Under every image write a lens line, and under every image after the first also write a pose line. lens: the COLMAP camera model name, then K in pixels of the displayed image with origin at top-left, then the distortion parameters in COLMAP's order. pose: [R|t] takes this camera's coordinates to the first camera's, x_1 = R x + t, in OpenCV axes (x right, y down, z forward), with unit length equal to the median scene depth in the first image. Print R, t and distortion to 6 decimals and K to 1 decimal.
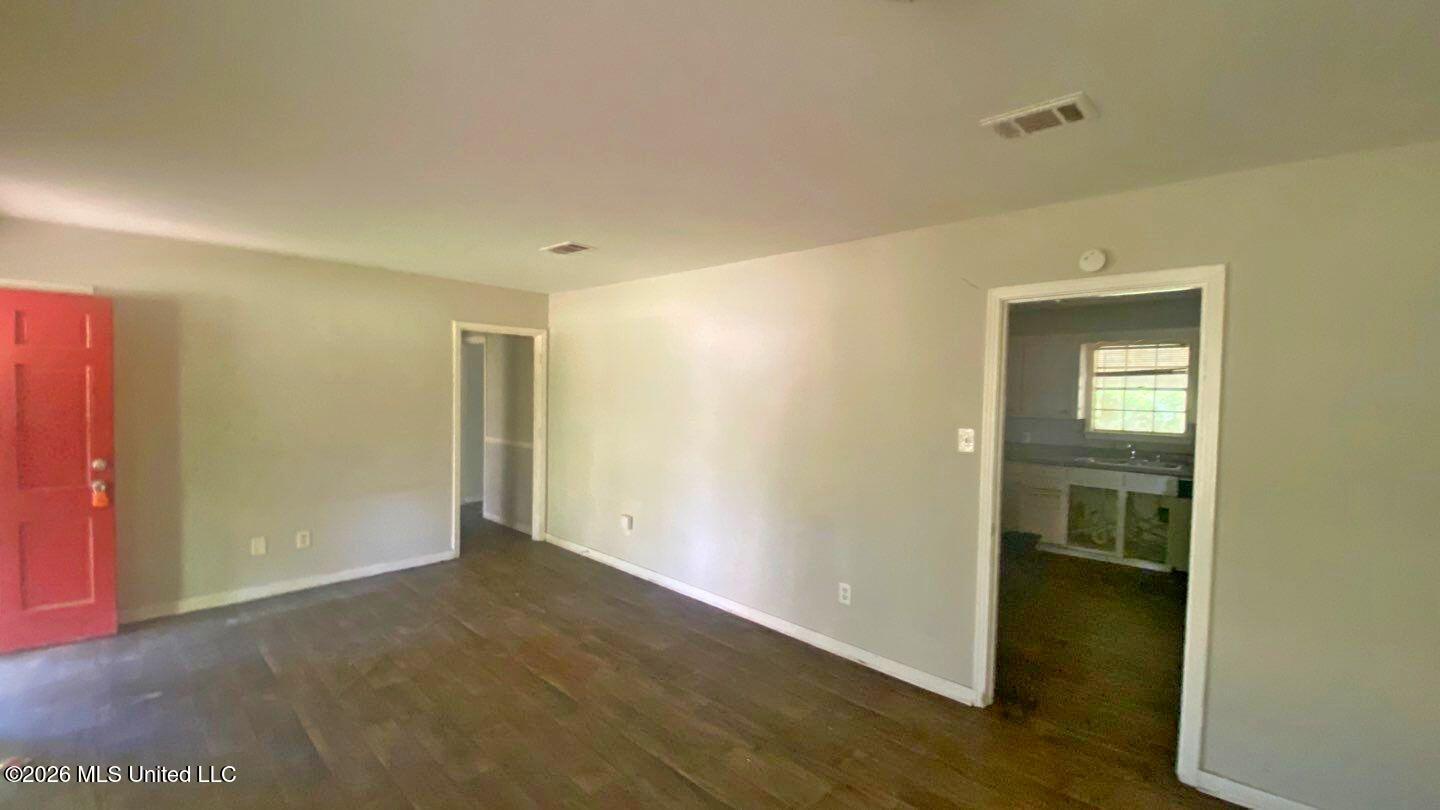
lens RADIAL K [[573.0, 0, 716.8], [0, 573.0, 403.4], [0, 0, 1]] dist [0.003487, -0.010347]
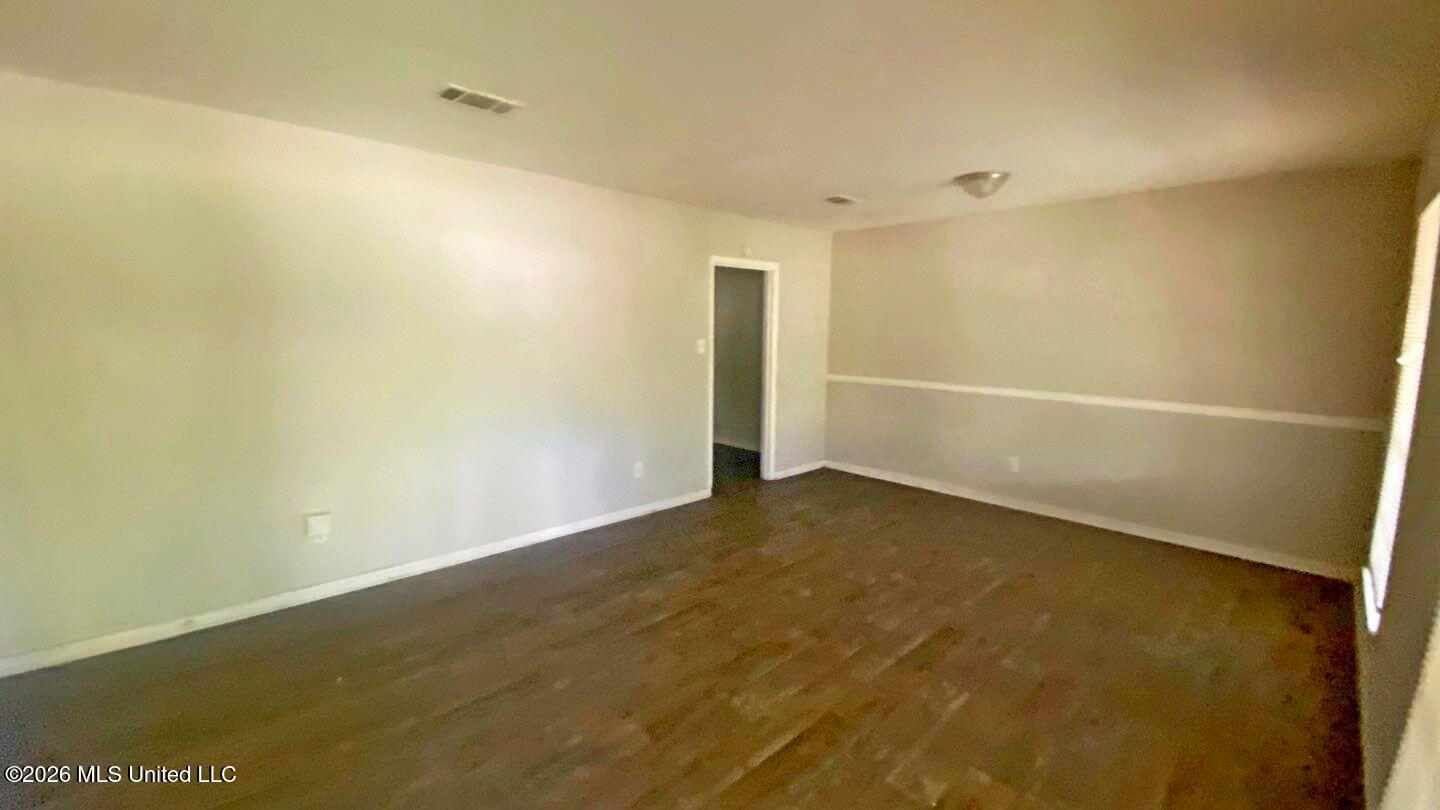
lens RADIAL K [[573.0, 0, 716.8], [0, 573.0, 403.4], [0, 0, 1]] dist [0.003487, -0.010347]
pose [[0.050985, -0.154793, 0.986630, -1.216275], [0.008041, 0.987947, 0.154584, -0.028295], [-0.998667, 0.000052, 0.051615, 0.870537]]
